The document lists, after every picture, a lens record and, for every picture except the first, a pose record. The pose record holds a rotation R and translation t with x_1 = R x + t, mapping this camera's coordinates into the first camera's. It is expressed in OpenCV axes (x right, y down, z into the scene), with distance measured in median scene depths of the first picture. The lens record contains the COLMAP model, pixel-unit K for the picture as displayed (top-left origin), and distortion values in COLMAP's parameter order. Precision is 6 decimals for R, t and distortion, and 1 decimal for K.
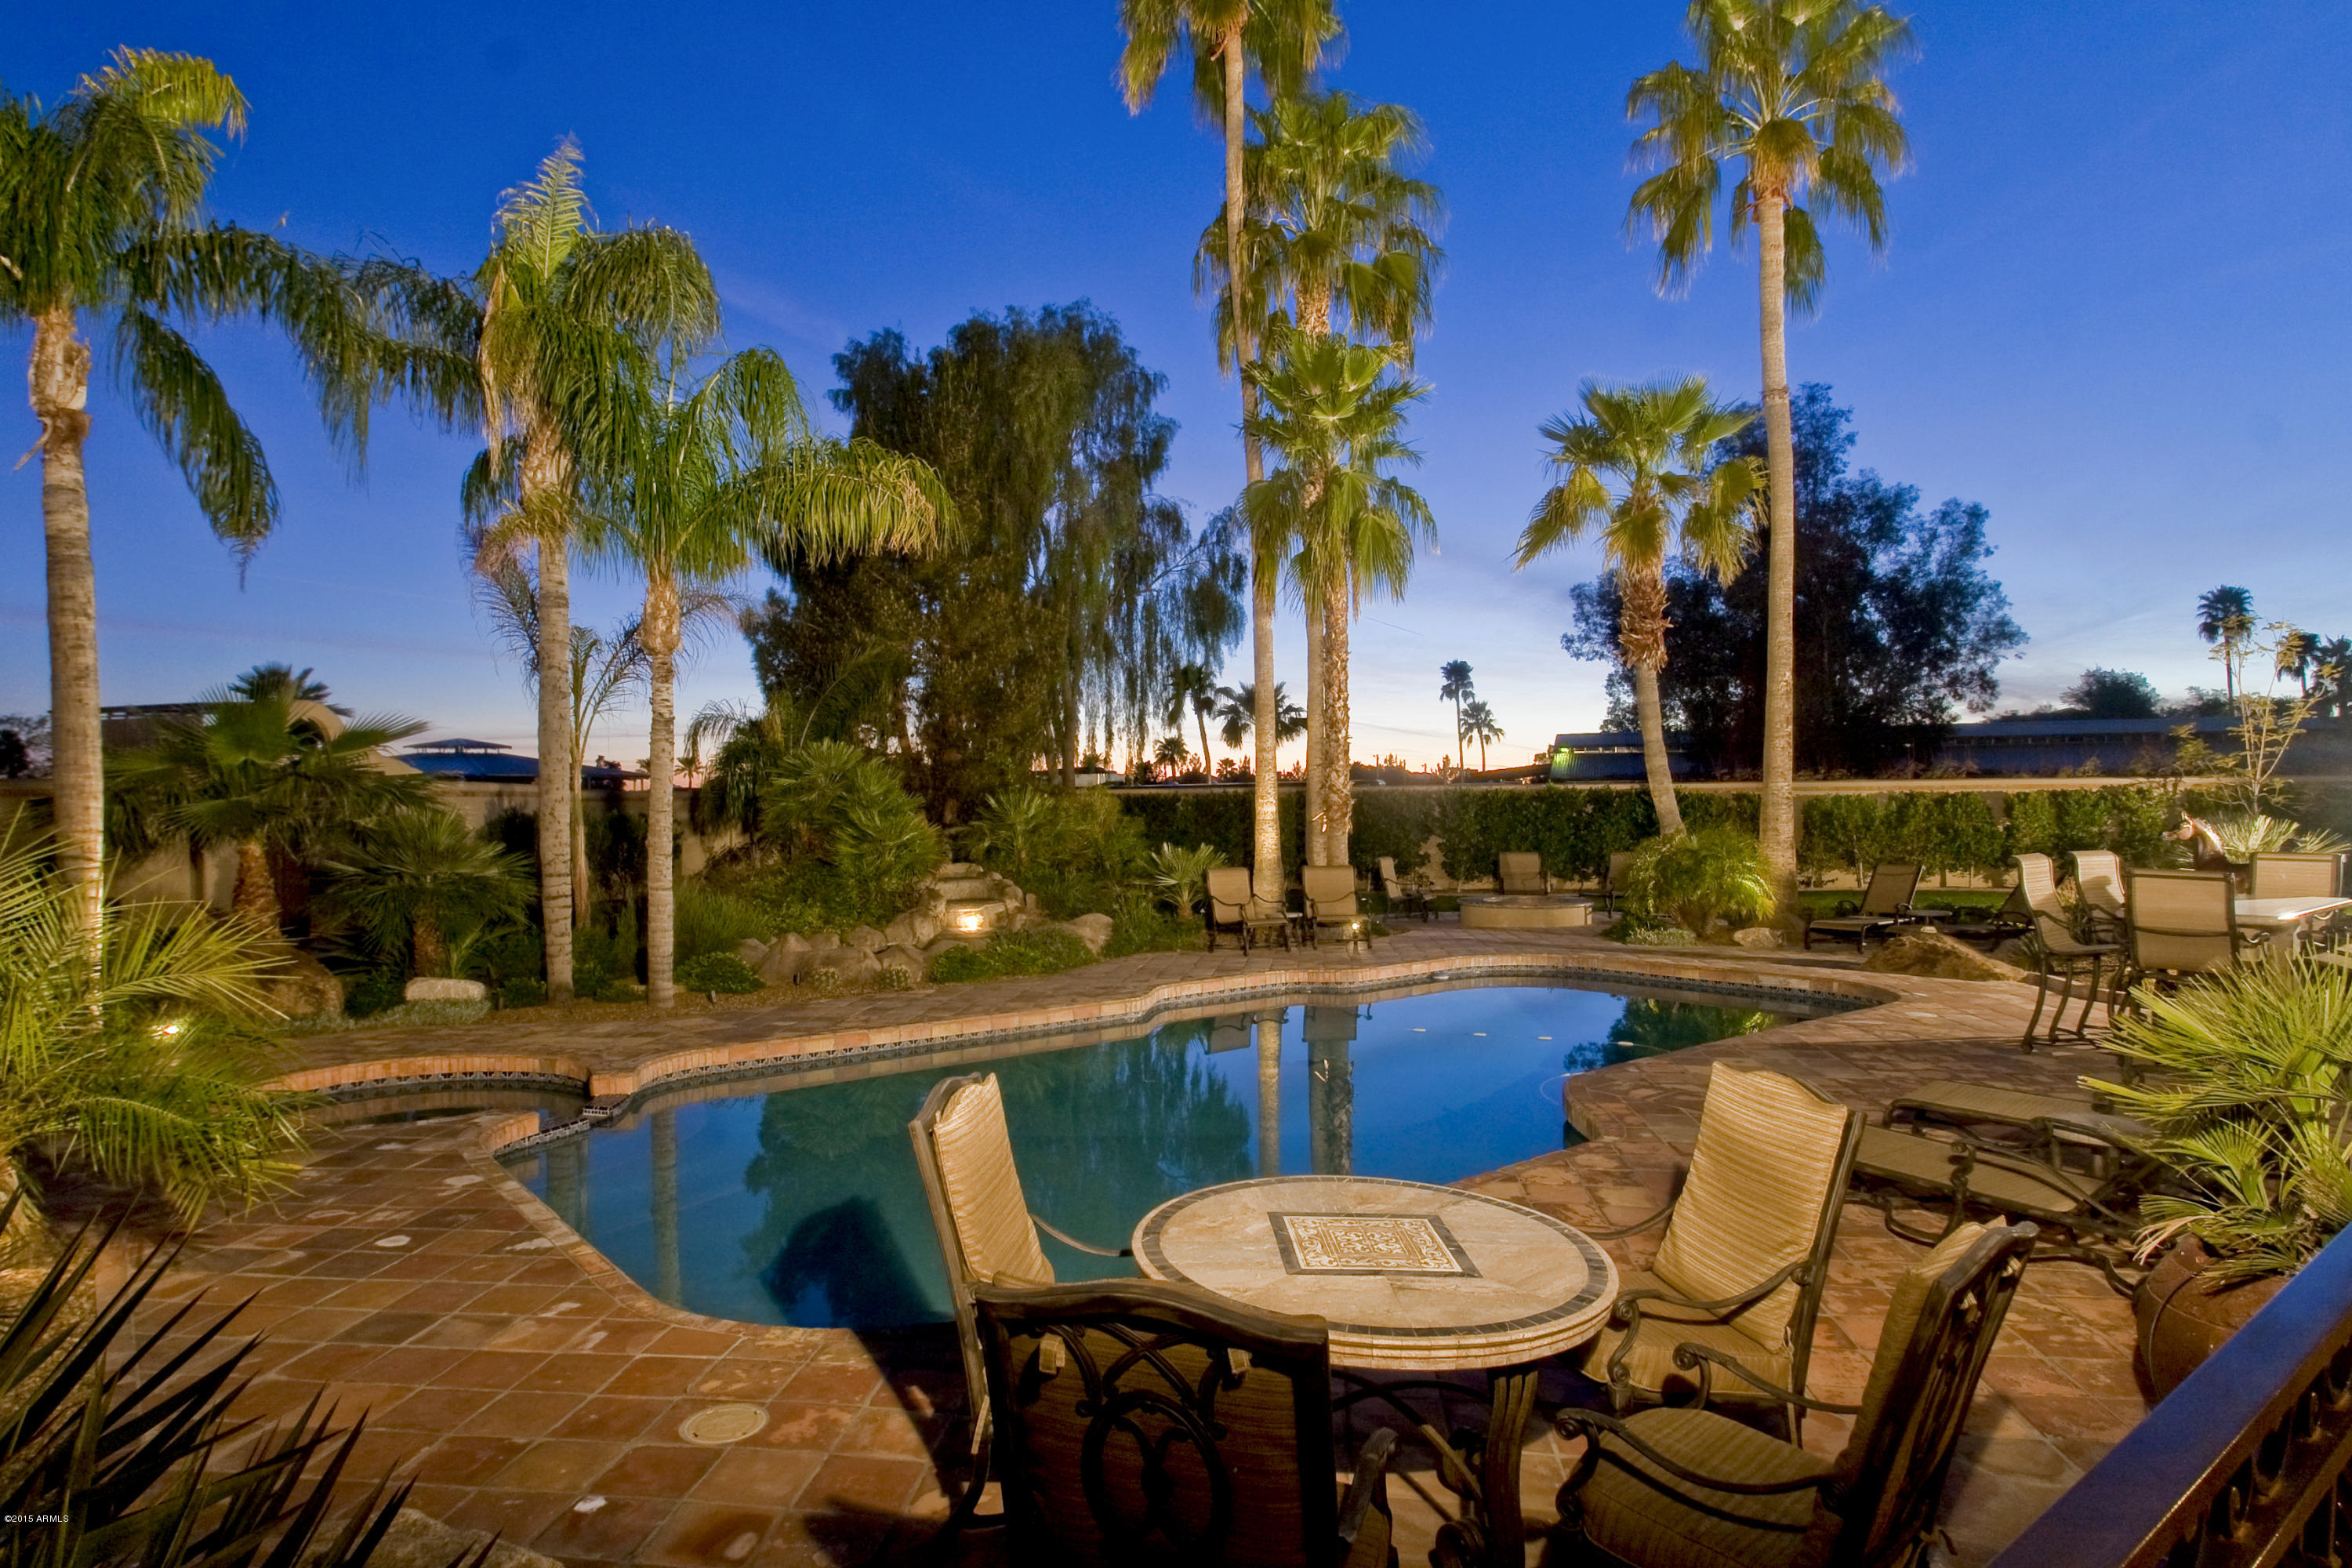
lens RADIAL K [[1420.7, 0, 1173.9], [0, 1420.7, 773.5], [0, 0, 1]] dist [-0.006491, -0.015570]
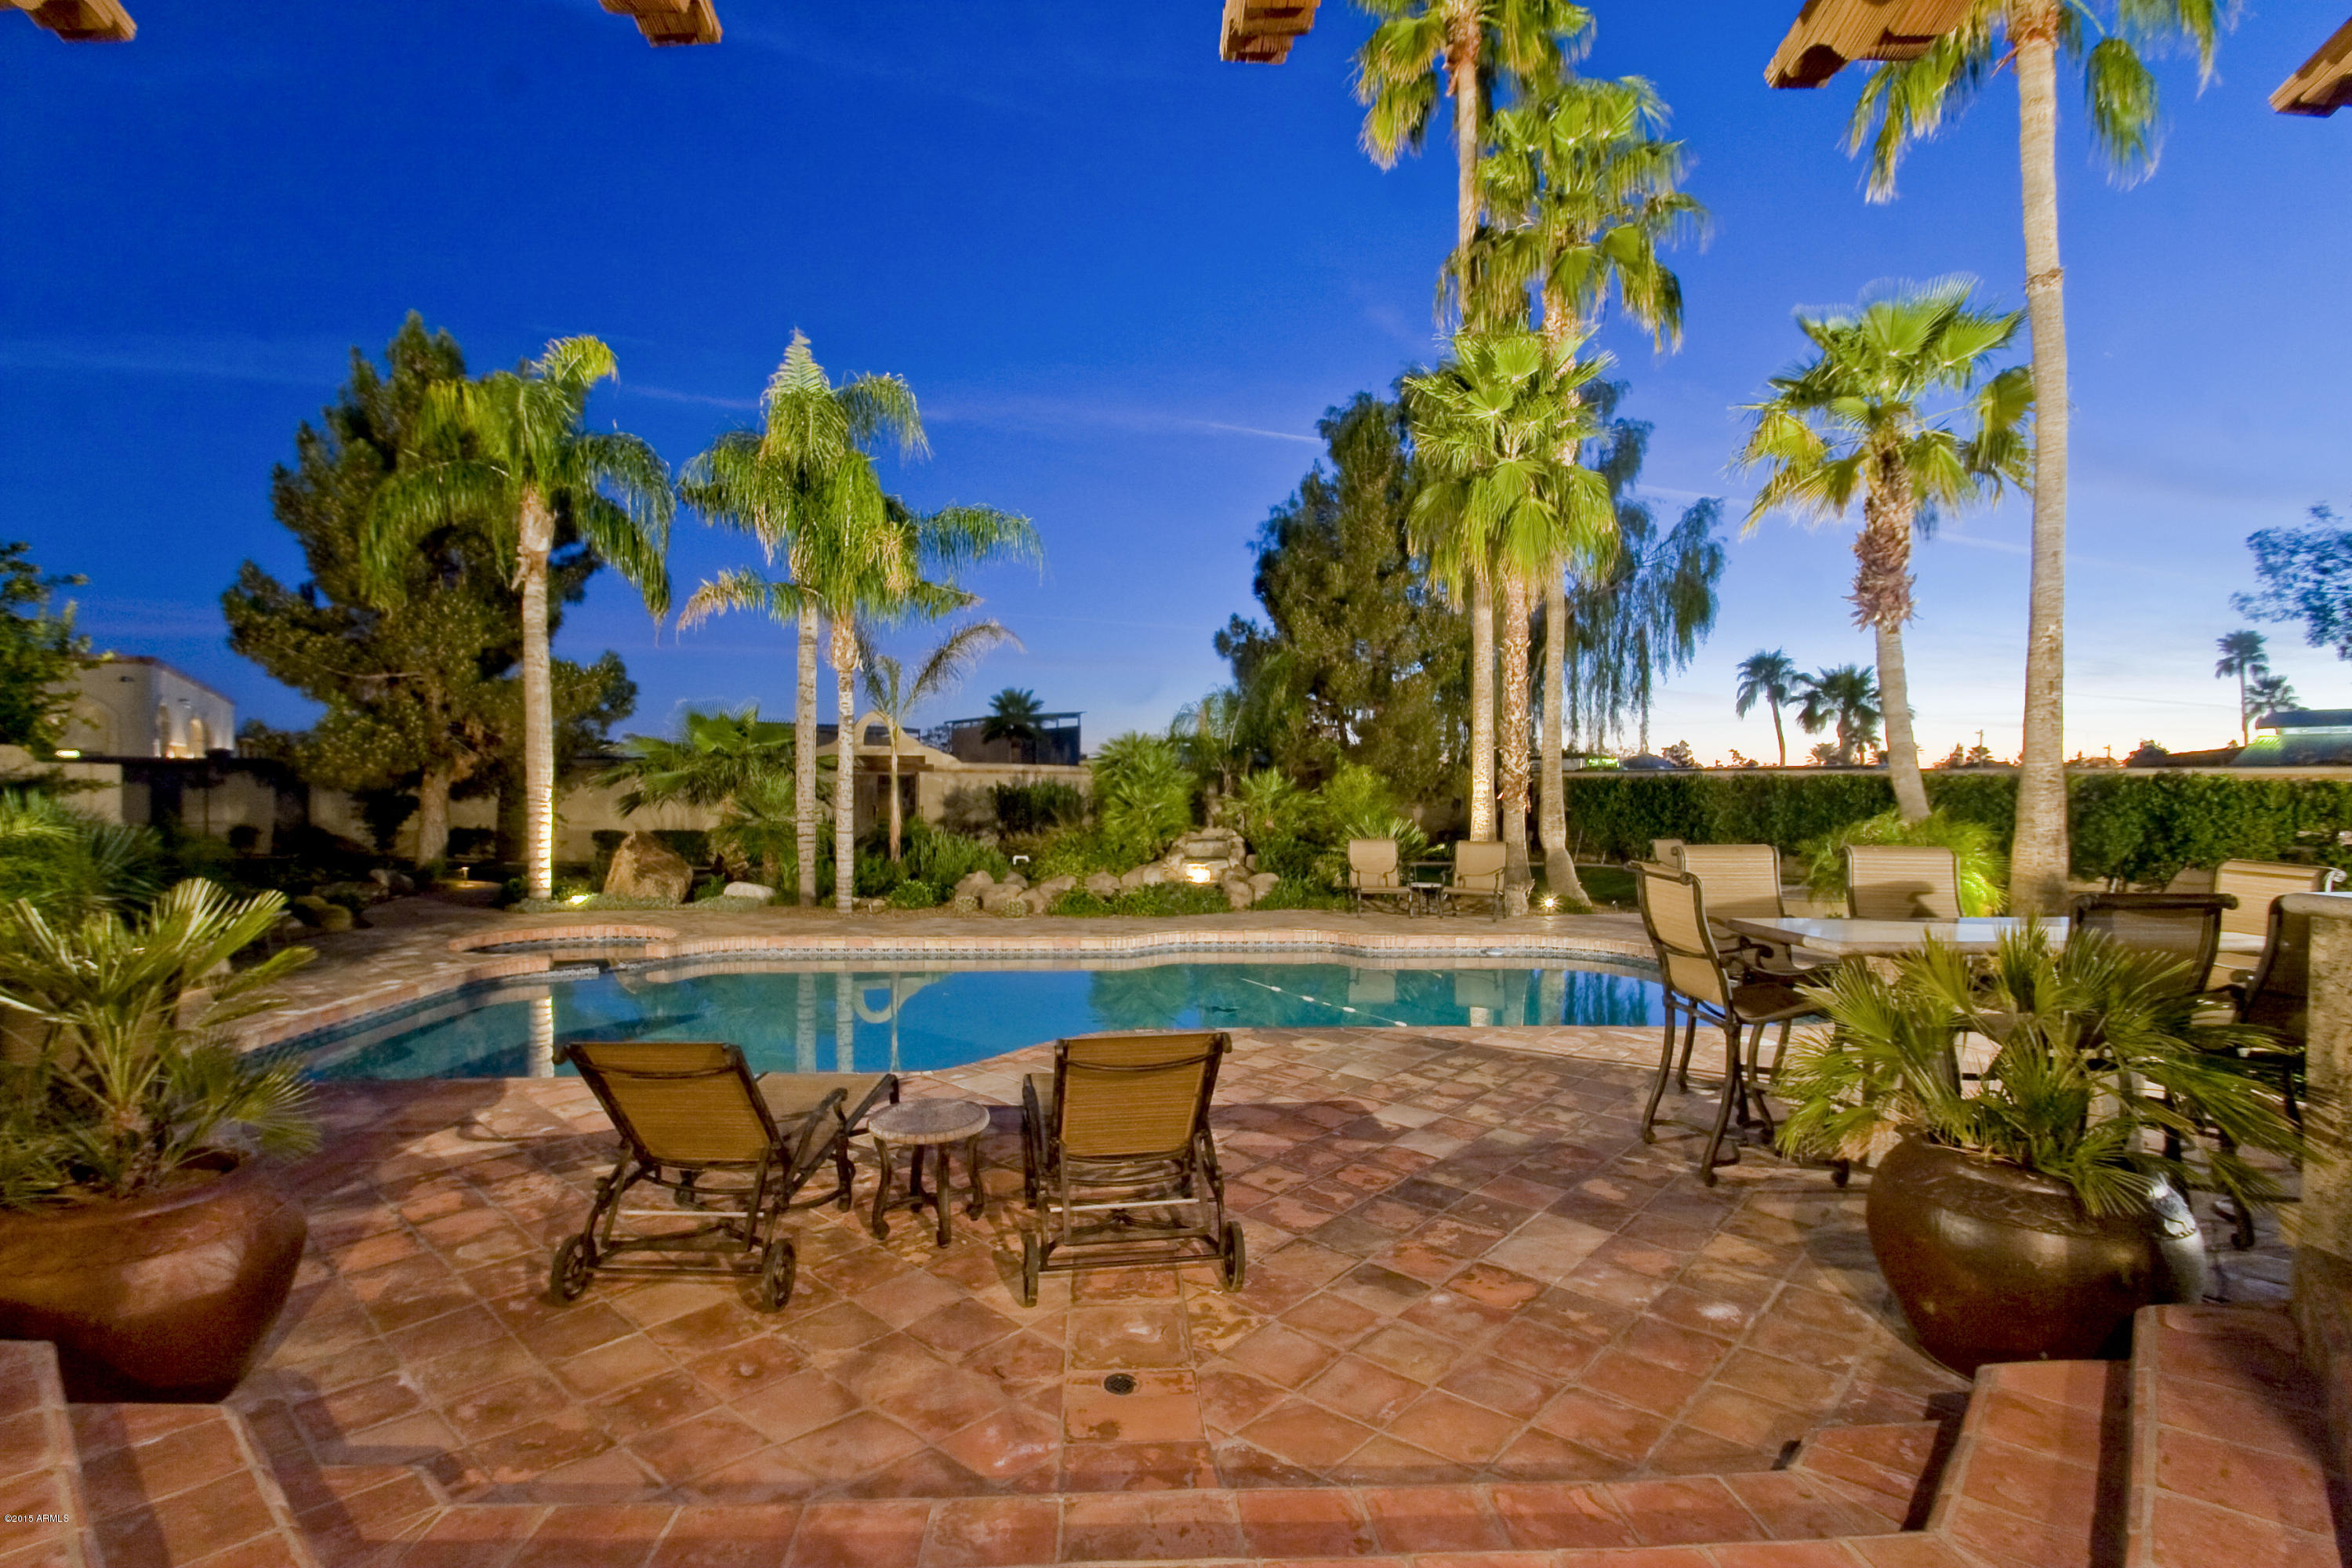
lens RADIAL K [[1151.5, 0, 1174.7], [0, 1151.5, 794.8], [0, 0, 1]] dist [-0.011018, -0.000530]
pose [[0.791387, 0.017000, -0.611079, 0.192374], [-0.000023, 0.999614, 0.027779, 0.002785], [0.611316, -0.021970, 0.791082, 0.080592]]
